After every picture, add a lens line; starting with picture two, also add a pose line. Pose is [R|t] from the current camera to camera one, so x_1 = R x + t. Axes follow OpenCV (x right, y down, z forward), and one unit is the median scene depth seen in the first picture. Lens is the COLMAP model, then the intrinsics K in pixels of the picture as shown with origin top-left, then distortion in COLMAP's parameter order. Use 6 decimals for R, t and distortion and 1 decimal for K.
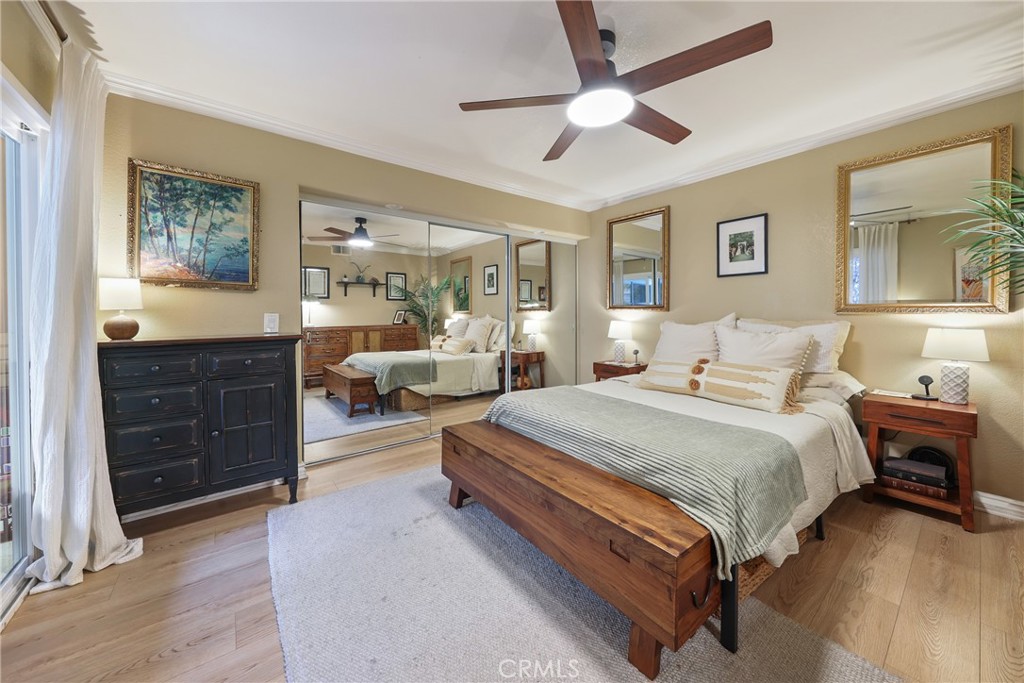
lens RADIAL K [[367.4, 0, 508.5], [0, 367.4, 311.8], [0, 0, 1]] dist [-0.002187, -0.000267]
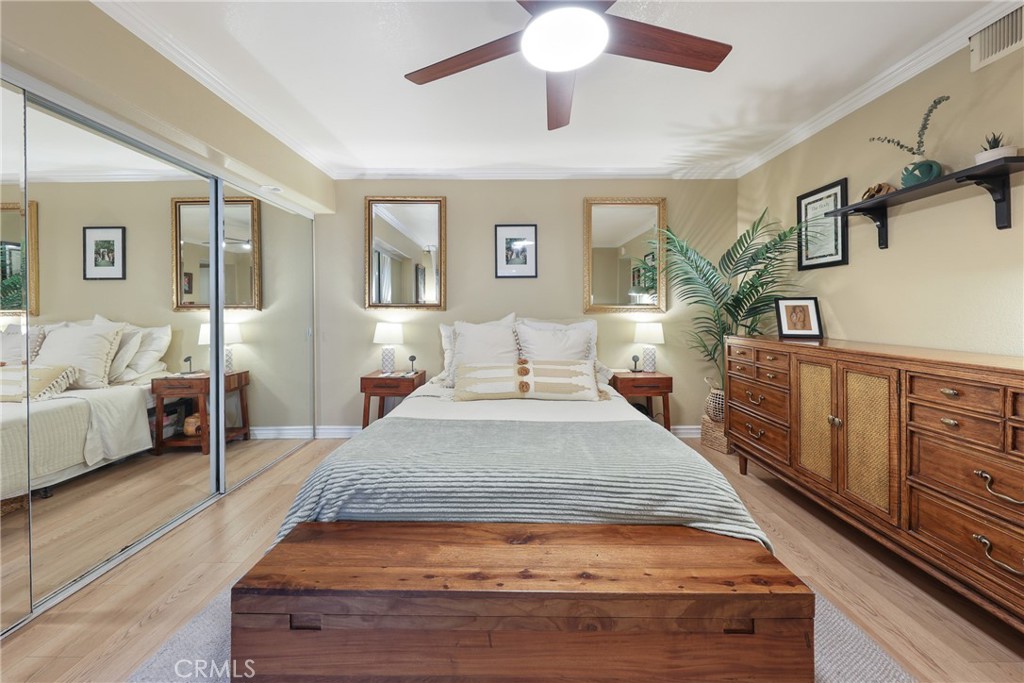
lens RADIAL K [[367.4, 0, 512.5], [0, 367.4, 309.2], [0, 0, 1]] dist [-0.002187, -0.000267]
pose [[0.605601, 0.006206, 0.795745, -0.197602], [-0.002630, 0.999980, -0.005797, -0.000267], [-0.795764, 0.001418, 0.605605, 0.305845]]
